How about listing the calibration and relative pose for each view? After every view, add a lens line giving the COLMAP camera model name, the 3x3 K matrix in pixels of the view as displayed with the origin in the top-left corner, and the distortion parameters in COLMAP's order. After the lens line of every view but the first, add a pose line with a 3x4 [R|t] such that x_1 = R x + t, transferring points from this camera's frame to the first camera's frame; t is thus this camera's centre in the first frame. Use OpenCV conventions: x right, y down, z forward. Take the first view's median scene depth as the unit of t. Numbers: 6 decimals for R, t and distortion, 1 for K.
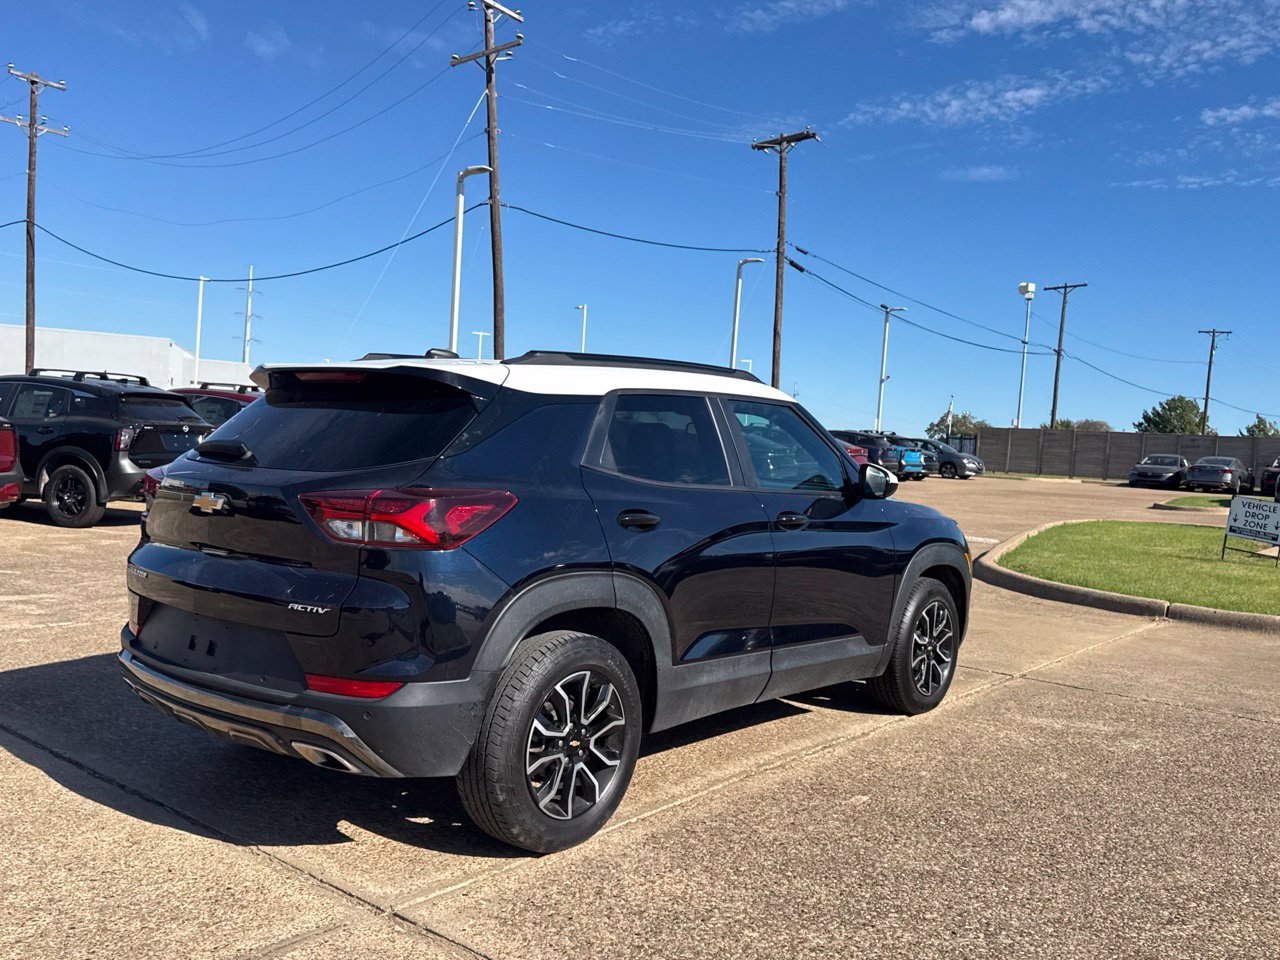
lens RADIAL K [[1095.5, 0, 631.8], [0, 1095.5, 502.3], [0, 0, 1]] dist [0.117817, -0.212333]
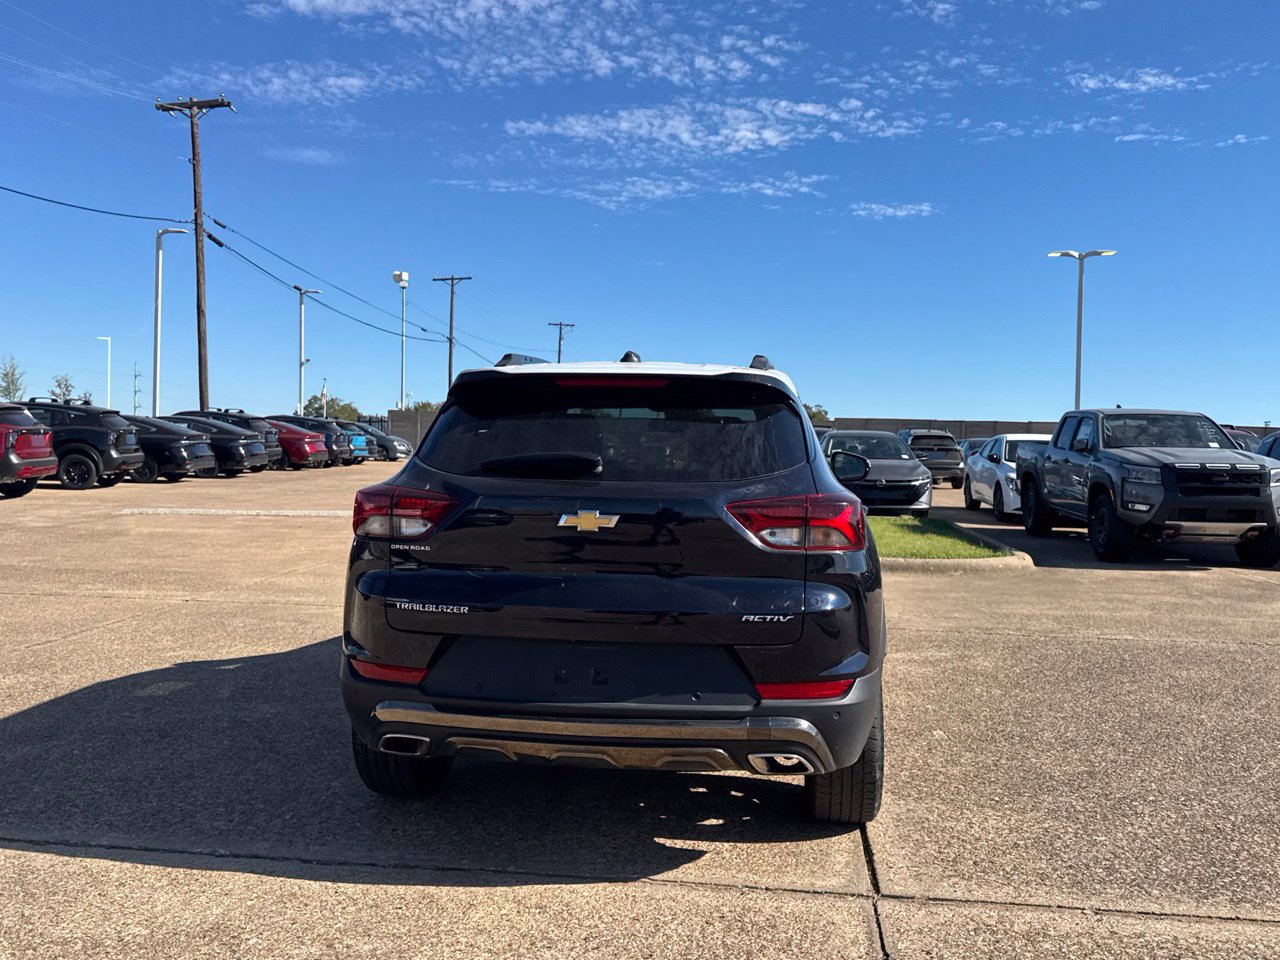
lens RADIAL K [[1090.6, 0, 632.2], [0, 1090.6, 499.3], [0, 0, 1]] dist [0.171203, -0.331883]
pose [[0.842357, -0.060458, 0.535518, -0.687120], [0.053552, 0.998160, 0.028452, -0.034002], [-0.536253, 0.004712, 0.844044, 0.170381]]
